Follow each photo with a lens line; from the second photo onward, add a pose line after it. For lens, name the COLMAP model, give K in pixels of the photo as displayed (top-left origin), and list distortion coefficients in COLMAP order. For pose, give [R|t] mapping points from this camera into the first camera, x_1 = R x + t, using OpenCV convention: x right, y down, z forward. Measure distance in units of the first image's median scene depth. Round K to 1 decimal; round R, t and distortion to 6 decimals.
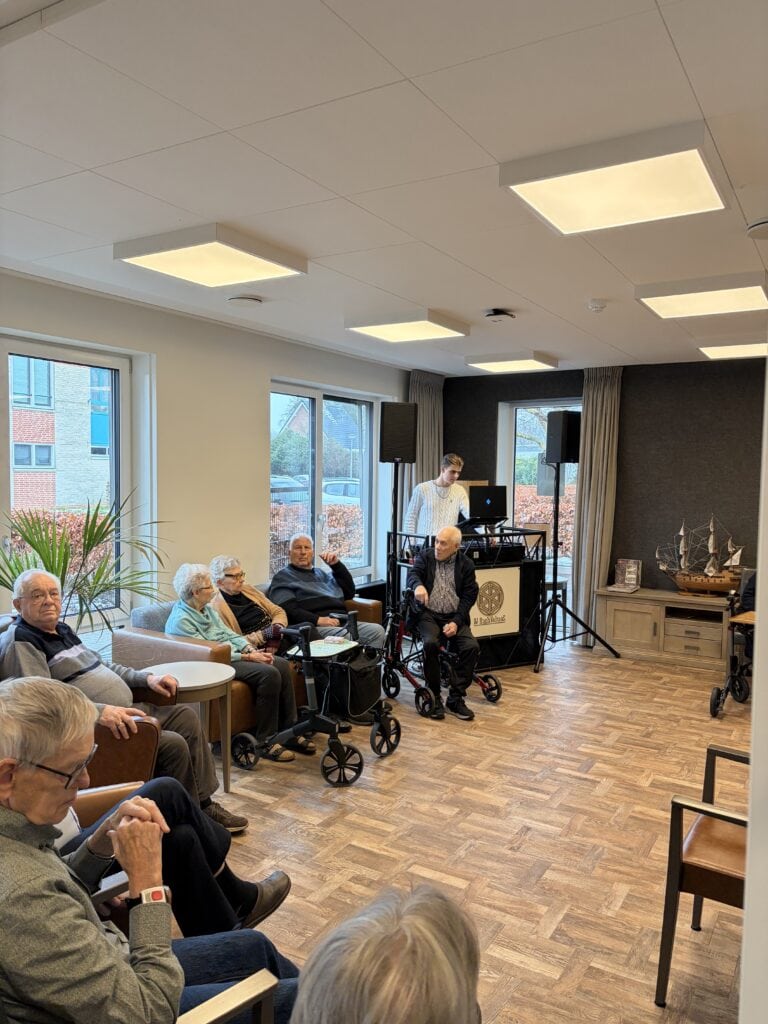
lens RADIAL K [[775.6, 0, 381.3], [0, 775.6, 510.1], [0, 0, 1]] dist [0.008714, -0.001580]
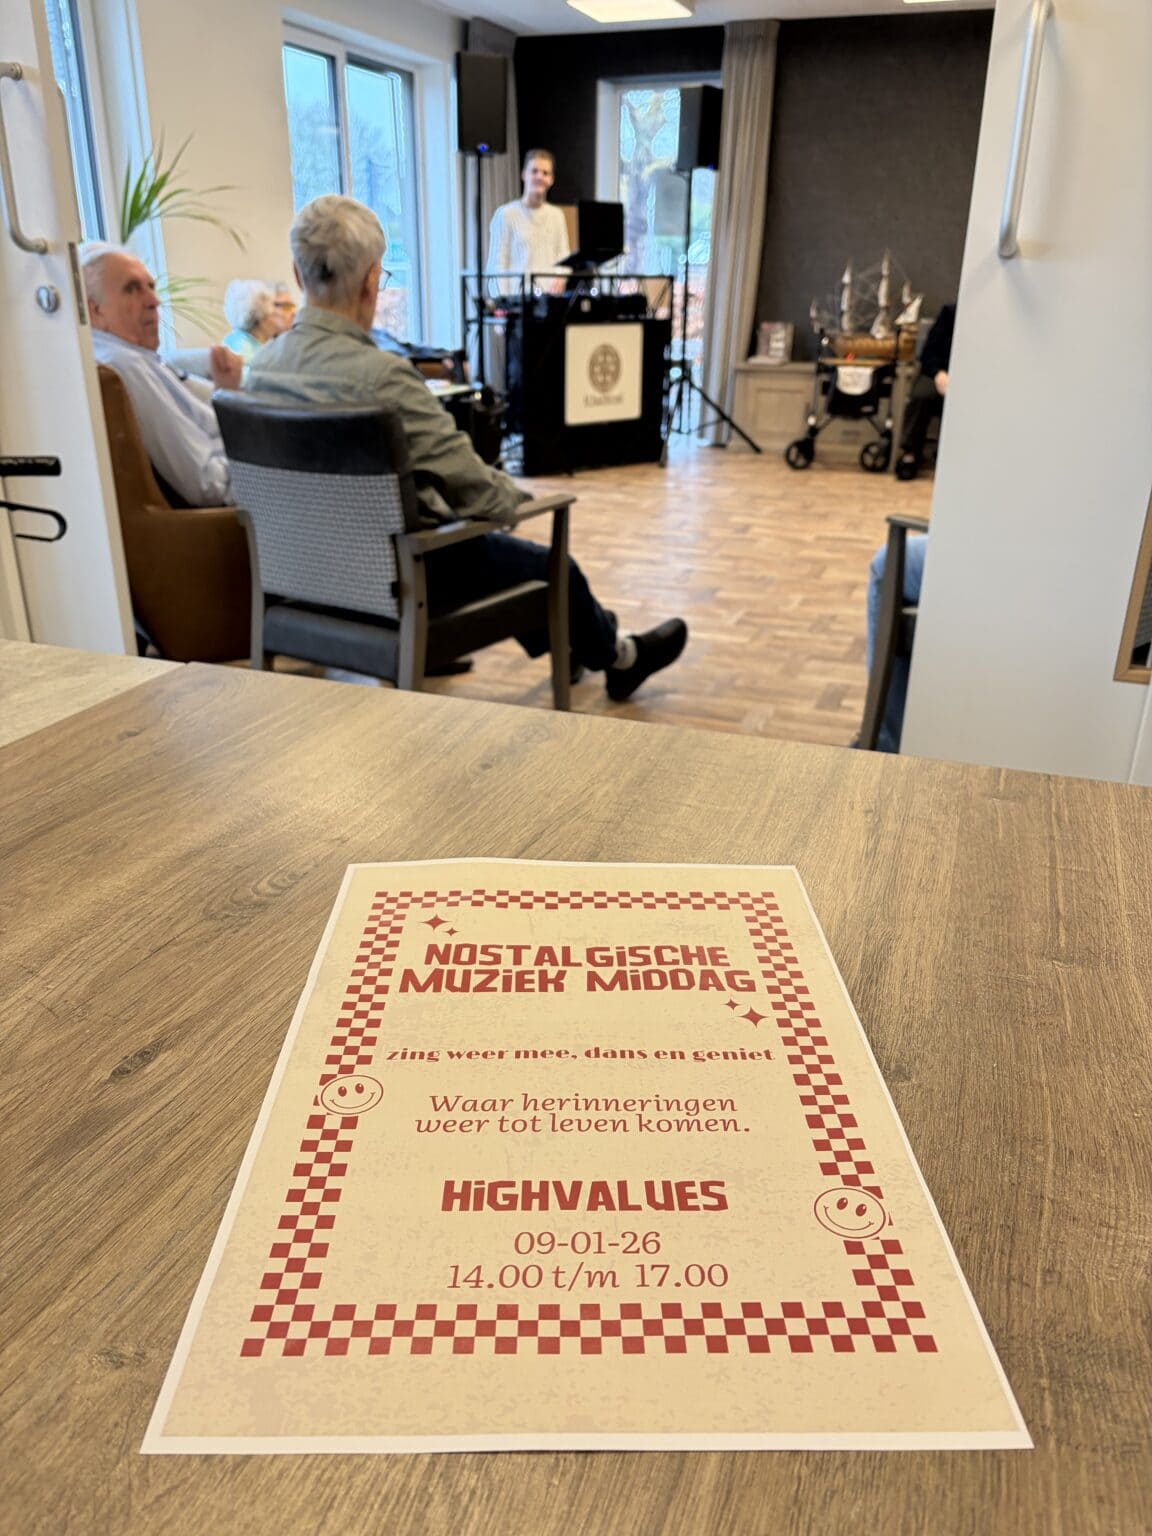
lens RADIAL K [[1174.7, 0, 576.0], [0, 1174.7, 768.0], [0, 0, 1]] dist [0.025597, -0.002829]
pose [[0.982699, -0.073893, 0.169831, -0.125964], [0.011968, 0.940384, 0.339905, 0.104269], [-0.184823, -0.331991, 0.924998, -0.209326]]
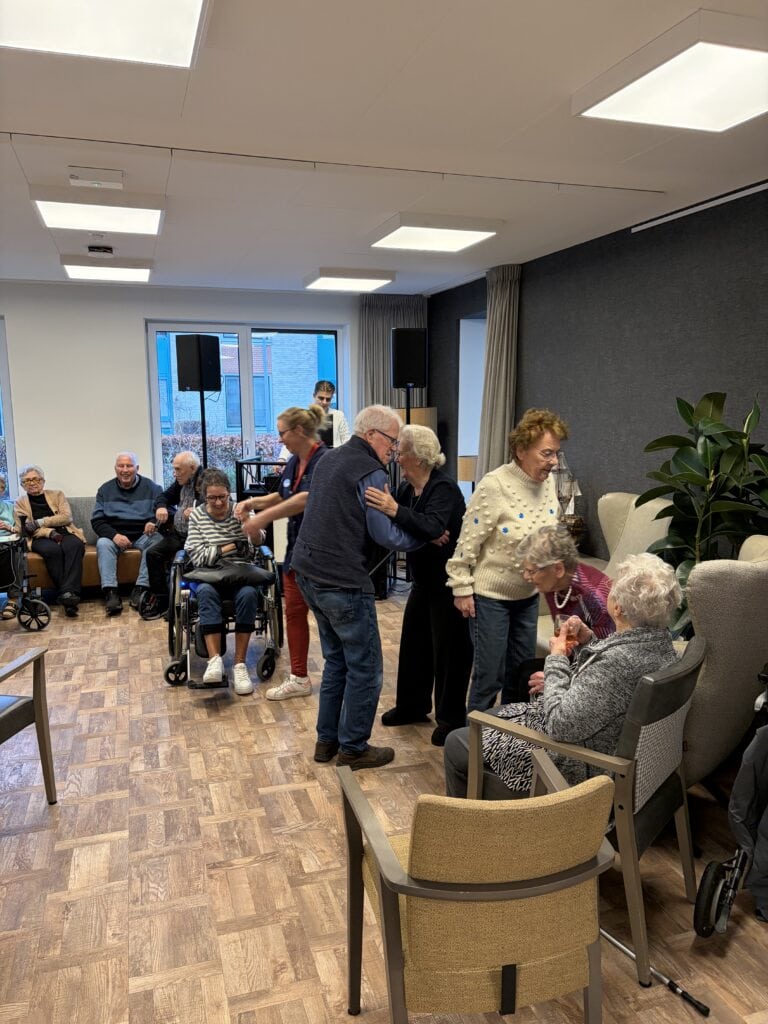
lens RADIAL K [[766.6, 0, 383.9], [0, 766.6, 542.4], [0, 0, 1]] dist [0.019222, -0.005088]
pose [[0.758011, 0.103599, -0.643962, 0.983805], [-0.021661, 0.990759, 0.133894, -0.001876], [0.651882, -0.087545, 0.753250, 0.363459]]
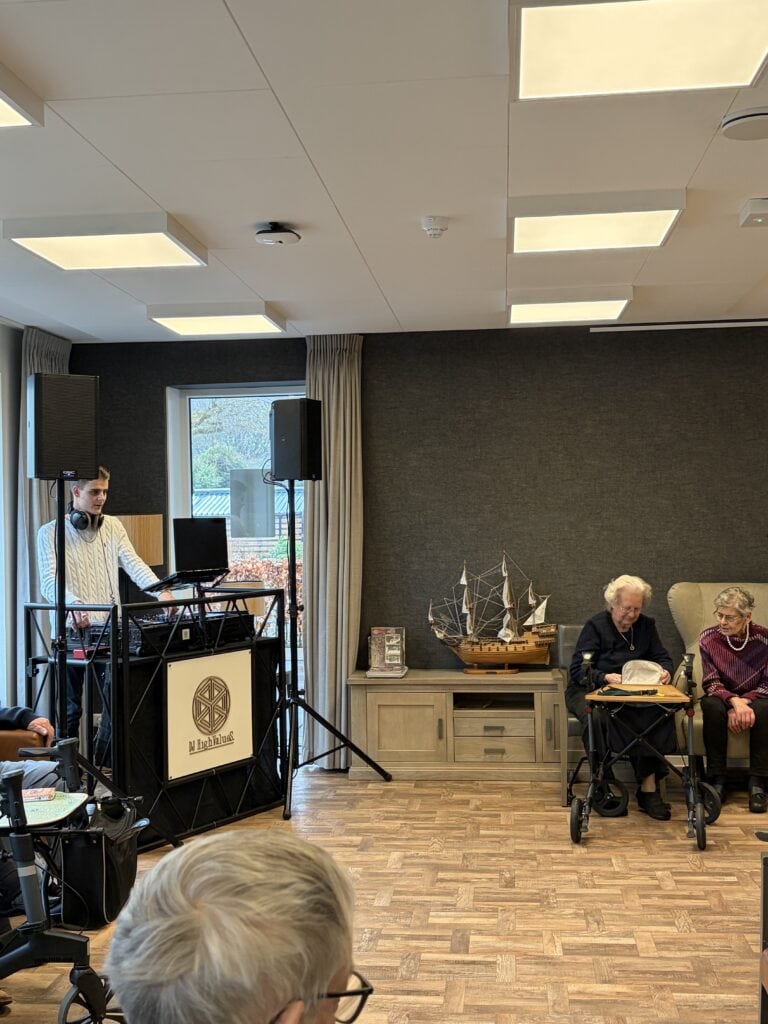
lens RADIAL K [[1245.6, 0, 384.0], [0, 1245.6, 512.0], [0, 0, 1]] dist [0.226645, -0.803782]
pose [[0.901623, -0.028728, 0.431567, -0.179024], [0.053096, 0.997596, -0.044521, 0.017440], [-0.429251, 0.063056, 0.900982, 0.061108]]
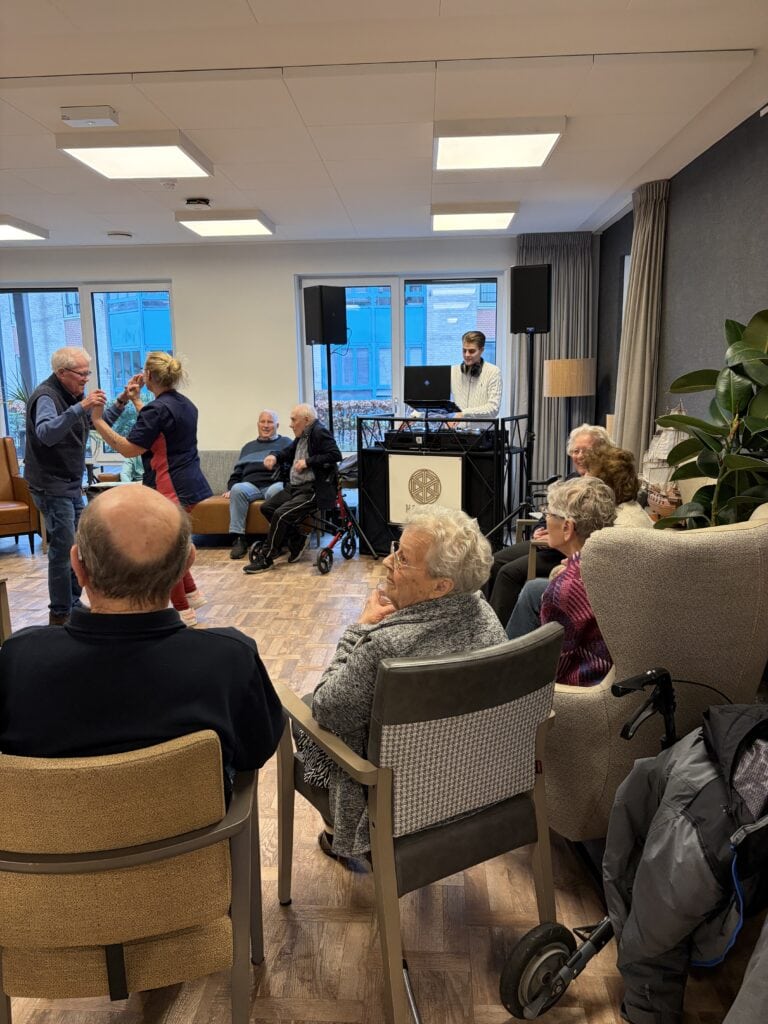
lens RADIAL K [[765.3, 0, 381.9], [0, 765.3, 539.3], [0, 0, 1]] dist [0.027306, -0.003396]
pose [[0.470787, 0.168523, -0.866002, 1.085017], [-0.025839, 0.983800, 0.177399, 0.014211], [0.881868, -0.061140, 0.467515, 0.589884]]
